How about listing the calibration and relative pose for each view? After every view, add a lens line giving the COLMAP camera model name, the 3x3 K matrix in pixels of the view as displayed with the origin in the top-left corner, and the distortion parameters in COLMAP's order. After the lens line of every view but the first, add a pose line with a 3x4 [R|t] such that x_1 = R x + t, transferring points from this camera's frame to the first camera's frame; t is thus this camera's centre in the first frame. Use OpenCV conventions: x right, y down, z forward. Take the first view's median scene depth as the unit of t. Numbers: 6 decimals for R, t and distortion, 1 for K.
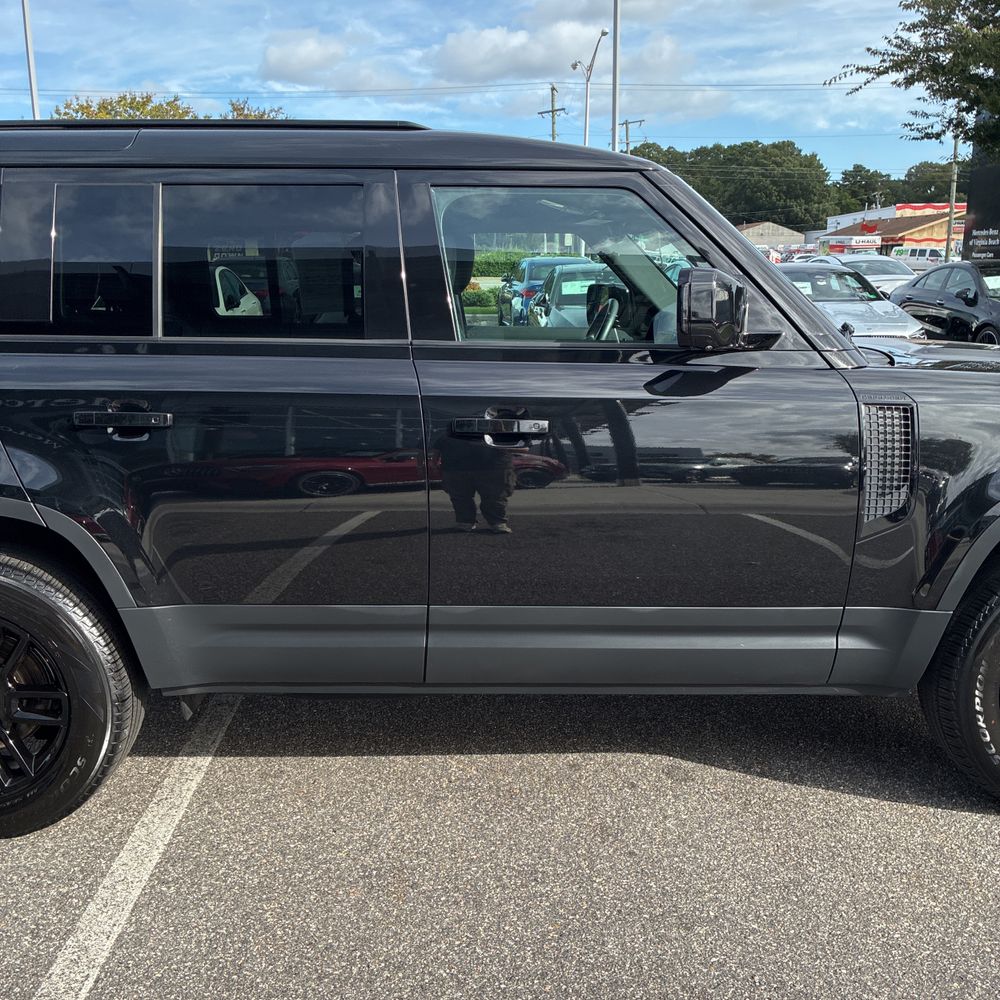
lens RADIAL K [[1011.5, 0, 505.8], [0, 1011.5, 497.3], [0, 0, 1]] dist [0.026078, 0.000000]
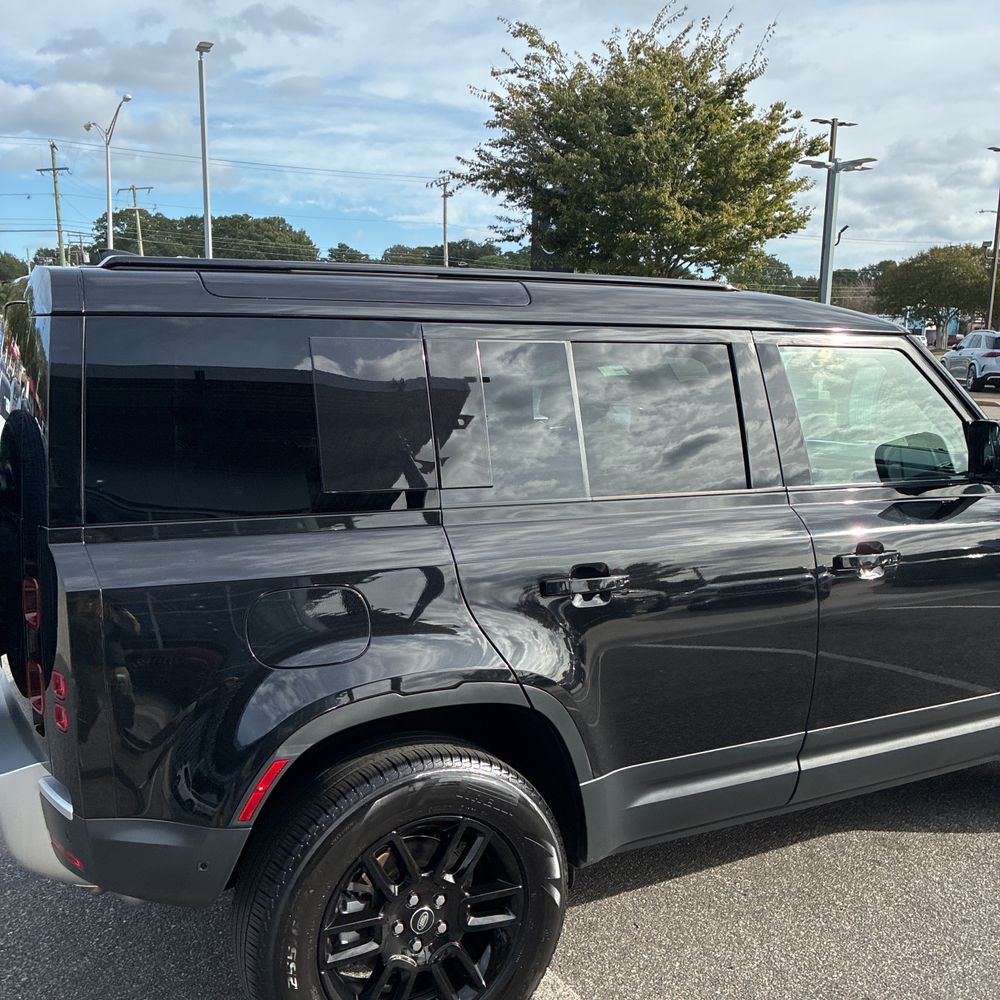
lens RADIAL K [[1011.5, 0, 486.8], [0, 1011.5, 500.3], [0, 0, 1]] dist [0.026078, 0.000000]
pose [[0.892874, -0.052409, 0.447246, -0.132143], [0.079830, 0.995895, -0.042670, -0.018335], [-0.443173, 0.073803, 0.893393, 0.026045]]
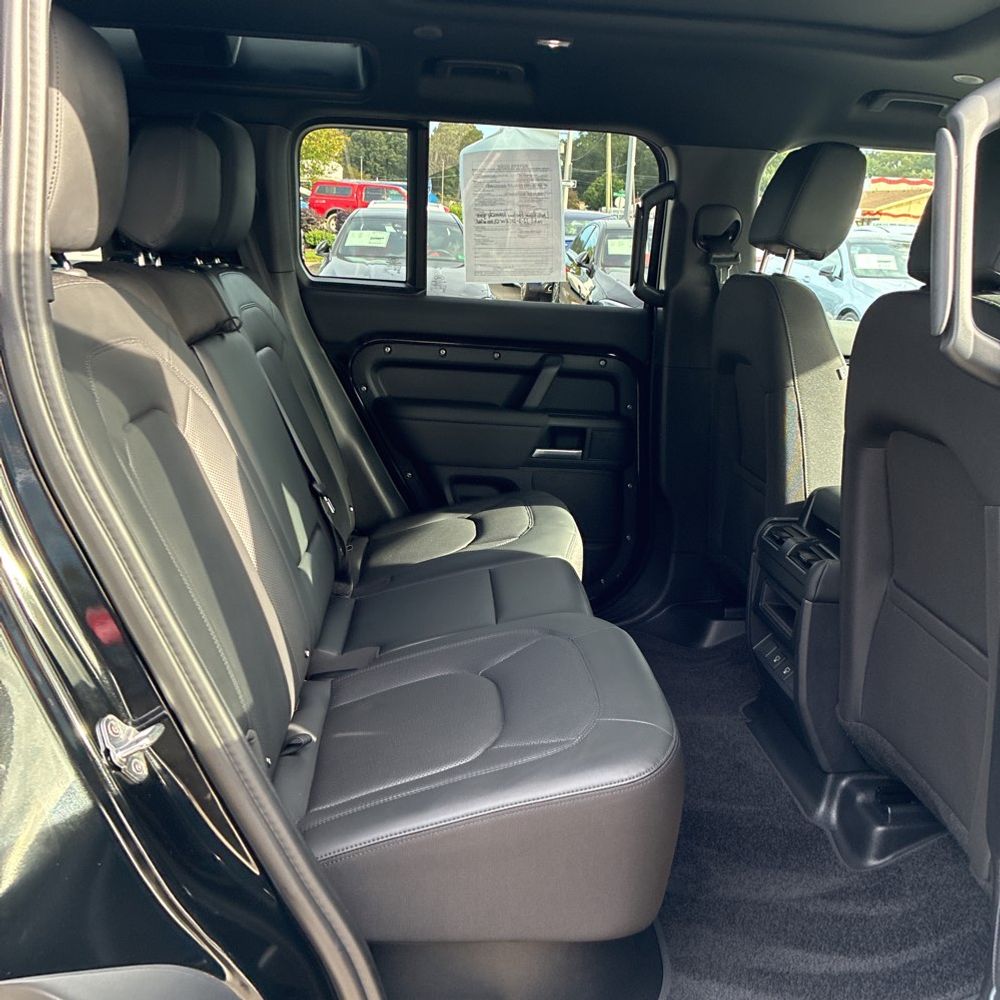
lens RADIAL K [[1011.5, 0, 495.6], [0, 1011.5, 505.2], [0, 0, 1]] dist [0.026078, 0.000000]
pose [[0.998055, 0.044655, 0.043500, -0.050444], [-0.046794, 0.997679, 0.049468, -0.021695], [-0.041190, -0.051407, 0.997828, 0.113337]]
